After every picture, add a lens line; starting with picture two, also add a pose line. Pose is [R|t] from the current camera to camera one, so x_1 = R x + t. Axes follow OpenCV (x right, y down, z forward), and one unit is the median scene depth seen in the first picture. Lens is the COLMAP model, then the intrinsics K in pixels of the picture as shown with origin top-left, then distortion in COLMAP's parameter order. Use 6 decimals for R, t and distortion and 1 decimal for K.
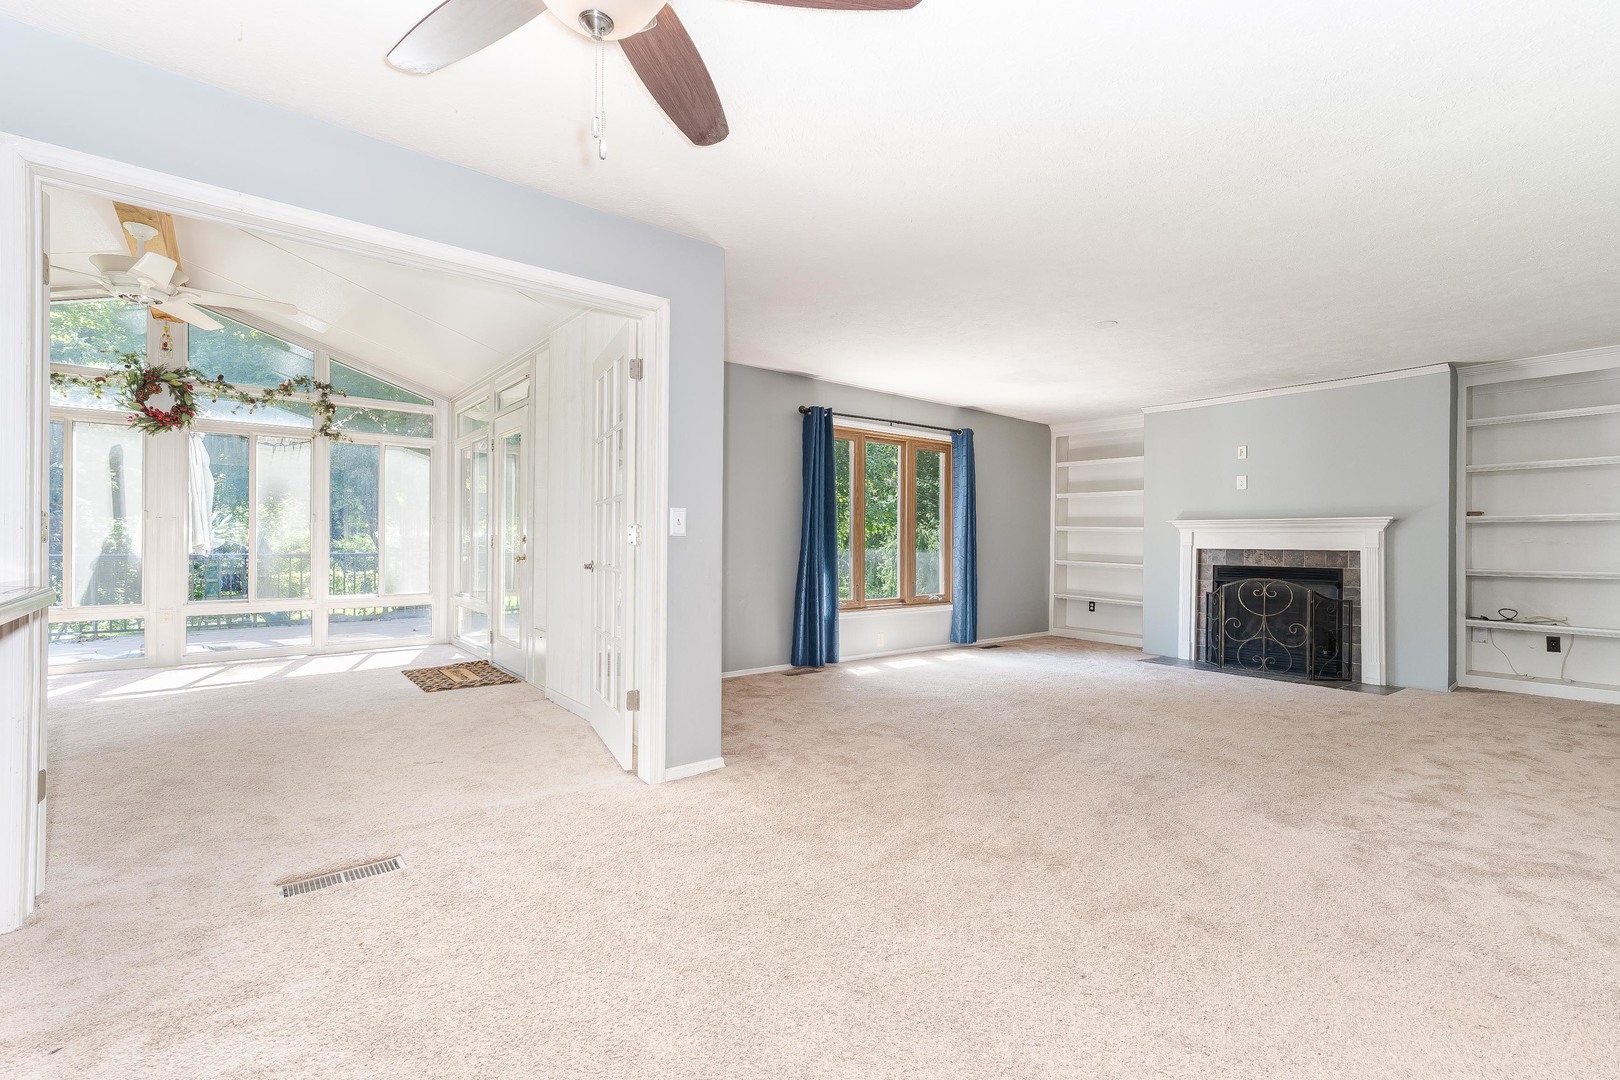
lens RADIAL K [[720.7, 0, 812.4], [0, 720.7, 541.9], [0, 0, 1]] dist [0.016785, -0.000104]
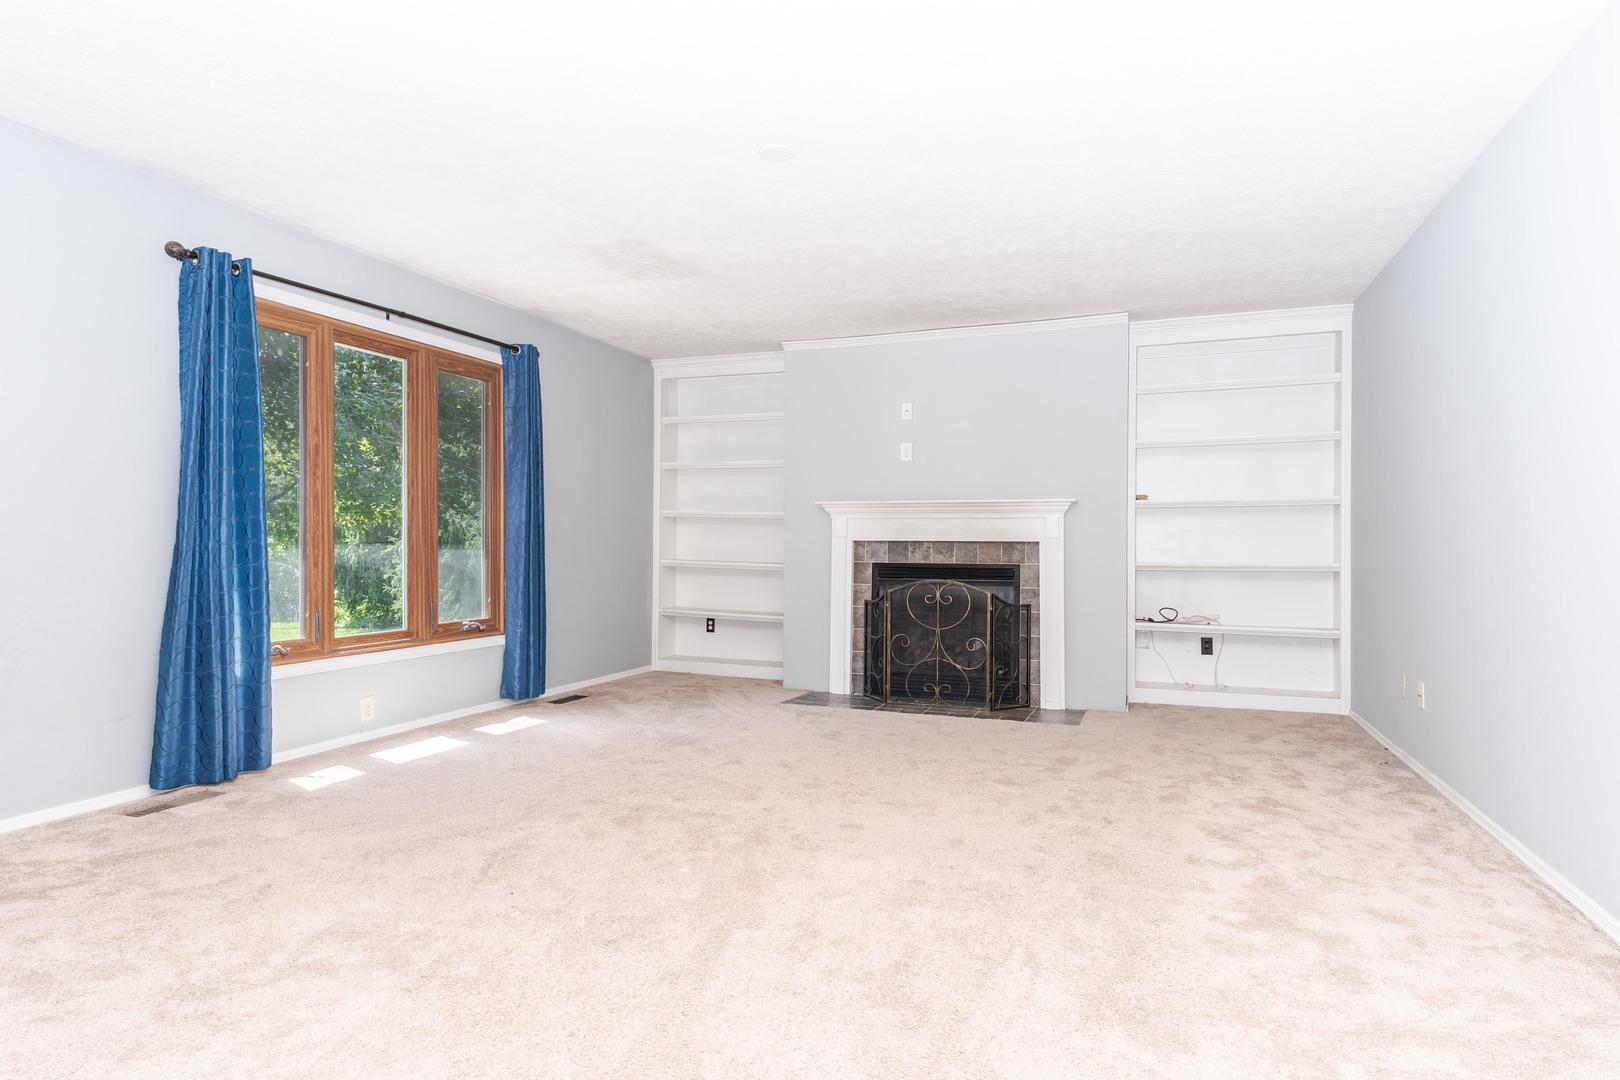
lens RADIAL K [[912.8, 0, 820.2], [0, 912.8, 546.0], [0, 0, 1]] dist [0.020672, -0.001705]
pose [[0.863799, -0.005044, 0.503811, 0.045536], [0.001512, 0.999971, 0.007420, 0.008845], [-0.503834, -0.005648, 0.863782, 0.252114]]
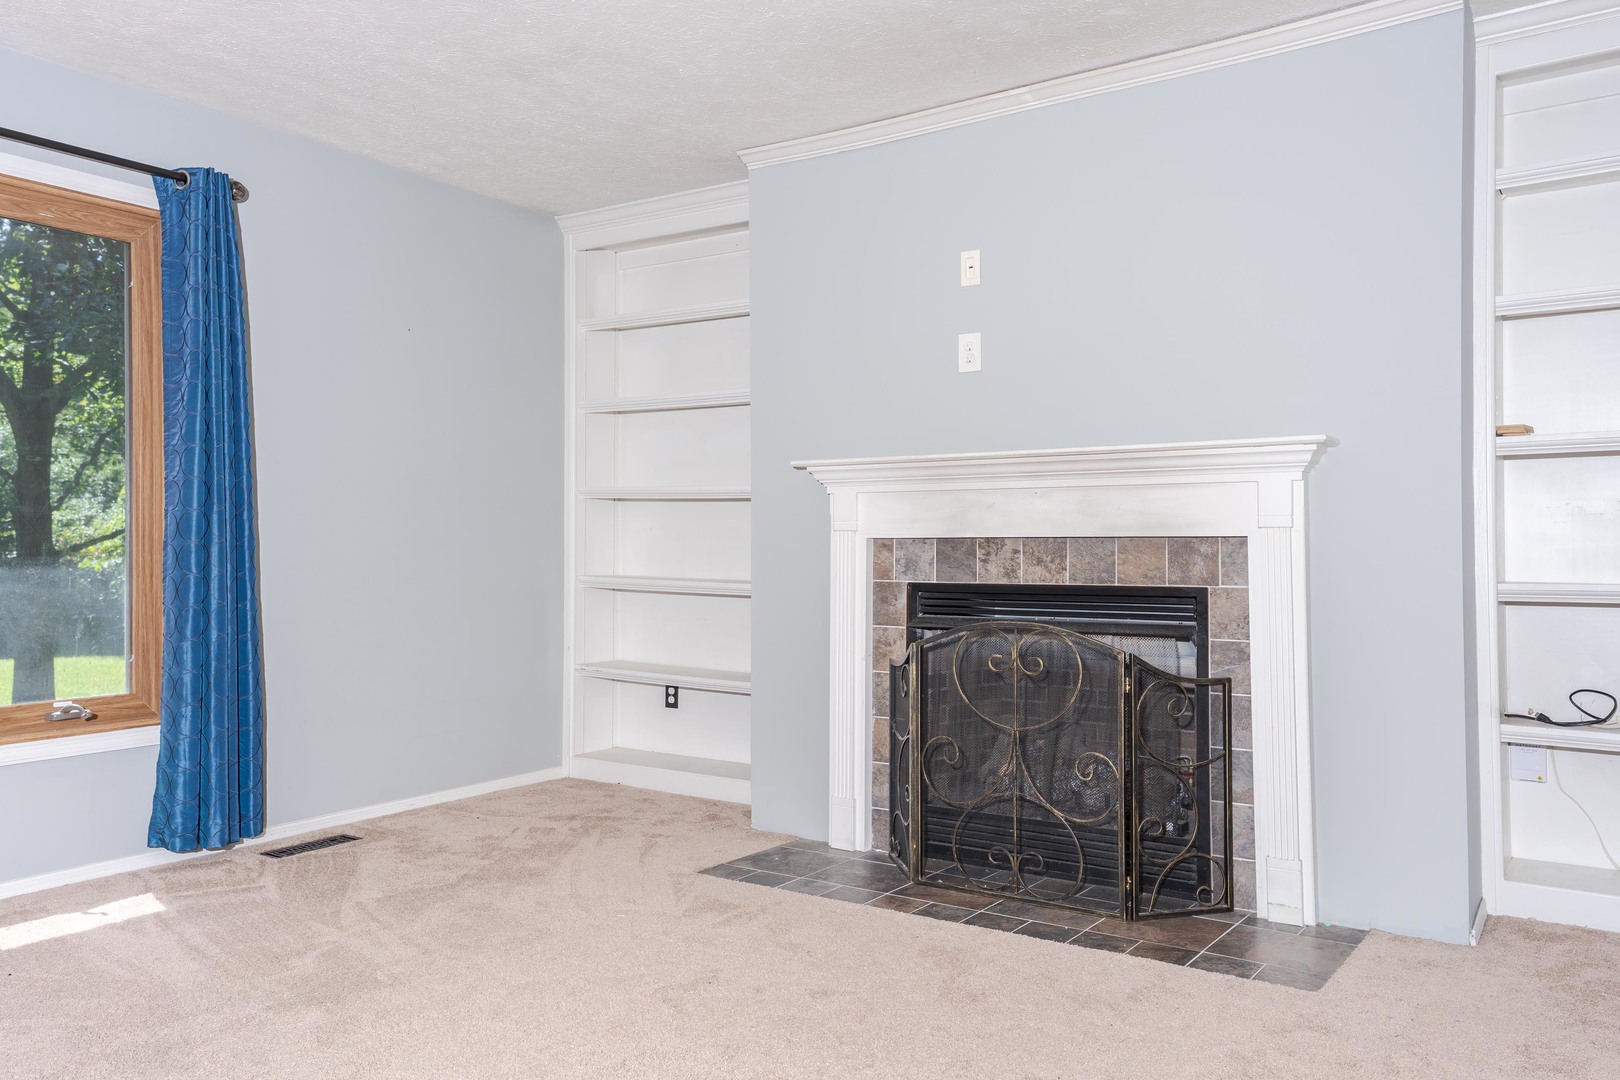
lens RADIAL K [[1276.7, 0, 808.2], [0, 1276.7, 532.6], [0, 0, 1]] dist [0.052310, 0.013906]
pose [[0.956892, -0.009173, 0.290298, 0.357744], [0.011446, 0.999916, -0.006136, 0.011276], [-0.290218, 0.009194, 0.956917, 0.452663]]
